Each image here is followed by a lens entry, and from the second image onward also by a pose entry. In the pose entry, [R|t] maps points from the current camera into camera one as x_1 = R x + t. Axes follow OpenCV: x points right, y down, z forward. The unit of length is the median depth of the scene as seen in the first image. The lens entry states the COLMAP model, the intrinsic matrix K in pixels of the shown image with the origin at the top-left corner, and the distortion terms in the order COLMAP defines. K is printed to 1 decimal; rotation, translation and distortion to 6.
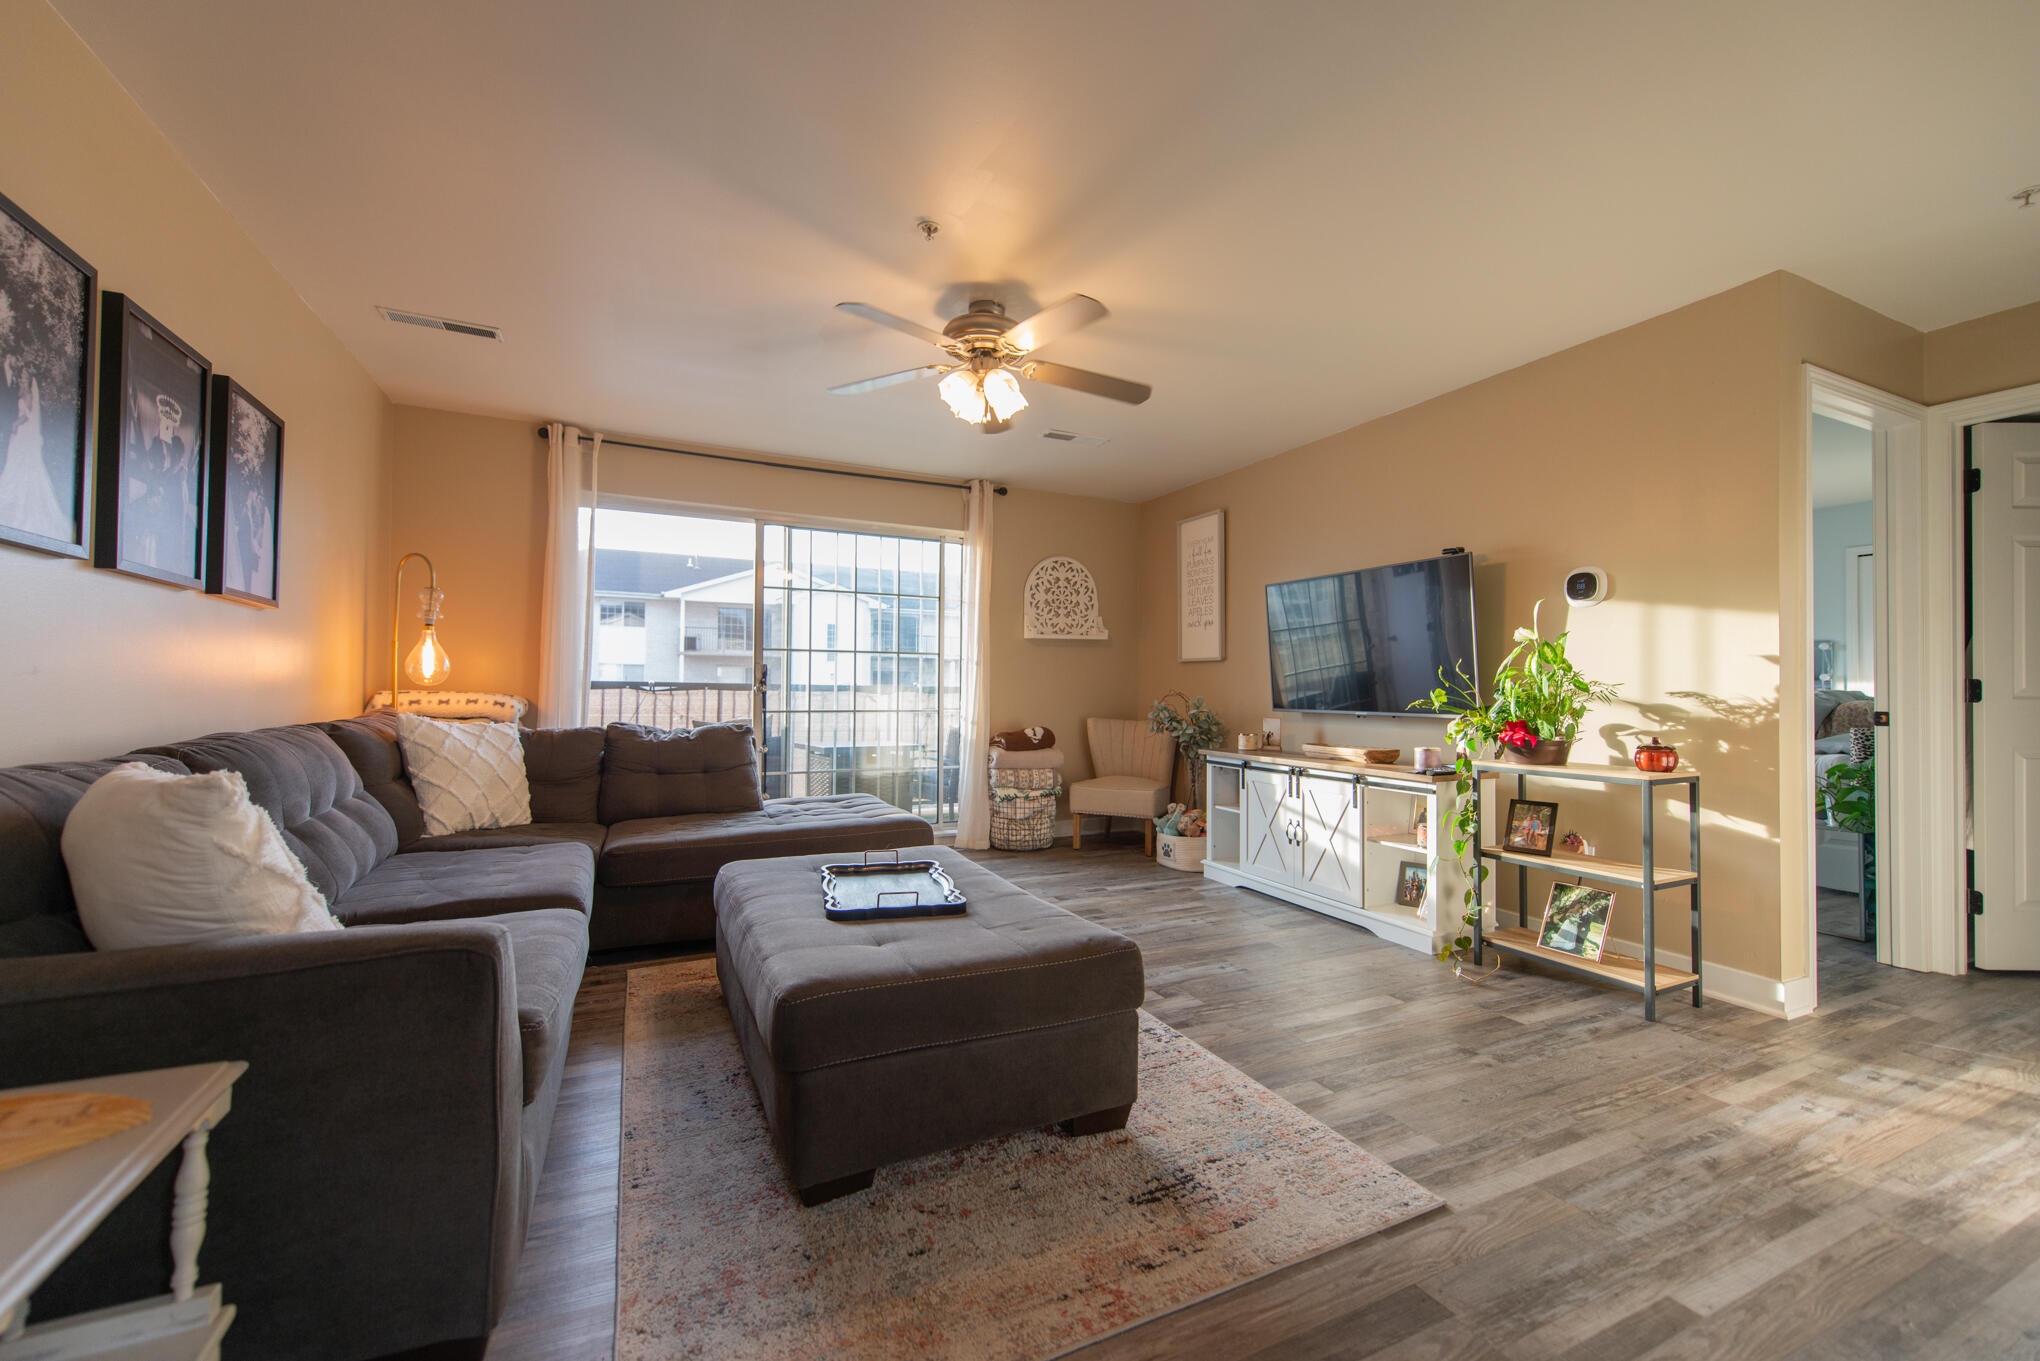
lens RADIAL K [[795.7, 0, 1009.4], [0, 795.7, 676.9], [0, 0, 1]] dist [-0.001016, -0.000429]
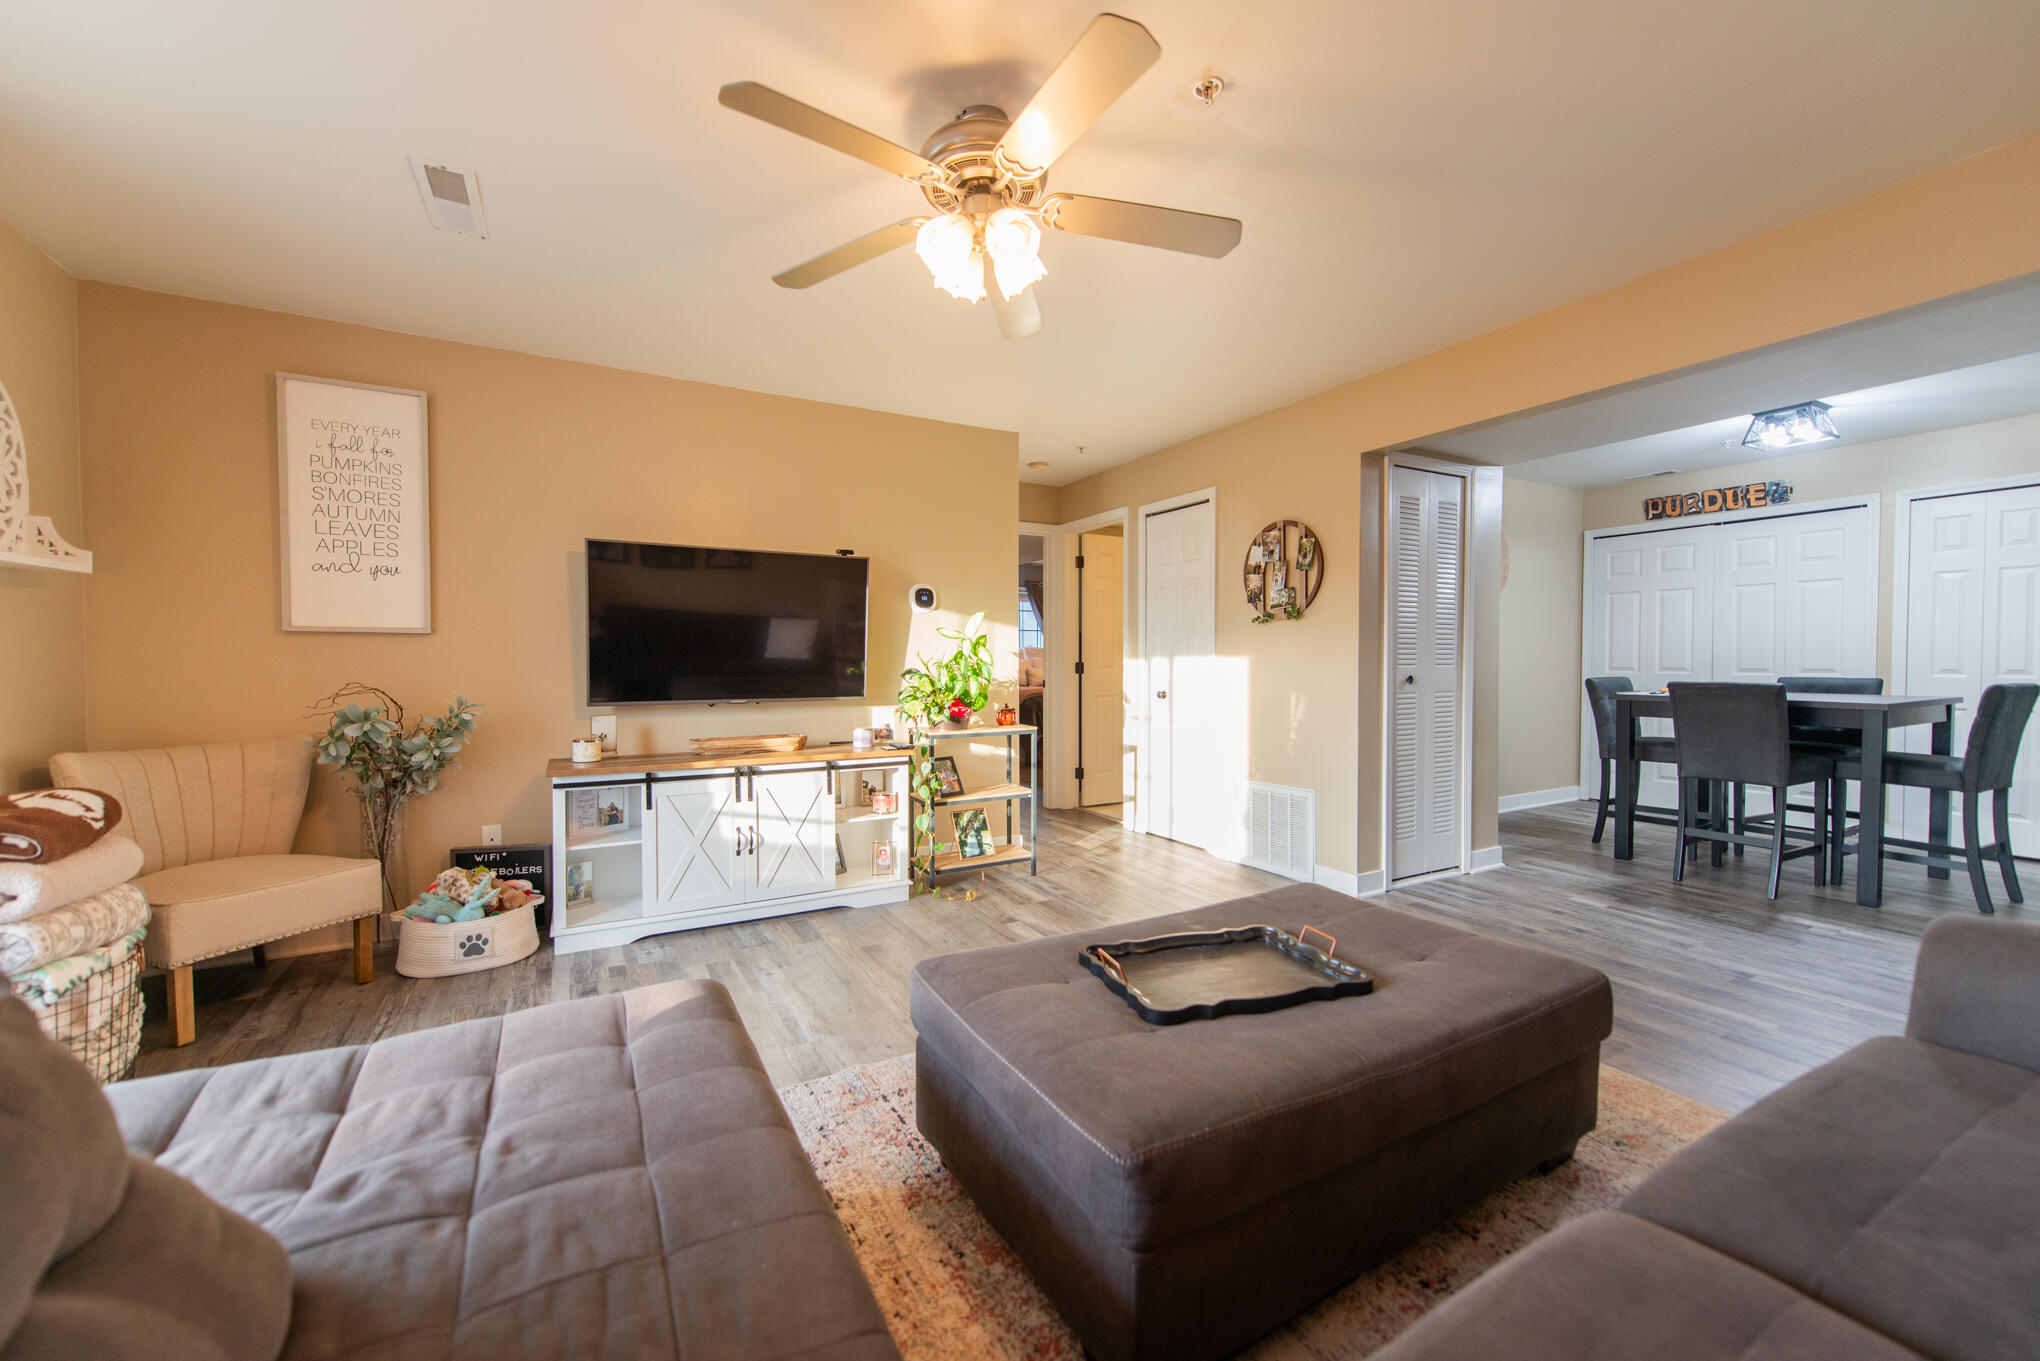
lens RADIAL K [[795.7, 0, 1009.4], [0, 795.7, 676.9], [0, 0, 1]] dist [-0.001016, -0.000429]
pose [[-0.081914, -0.030497, 0.996173, -0.619402], [-0.017014, 0.999429, 0.029198, -0.018939], [-0.996494, -0.014557, -0.082386, 0.903359]]
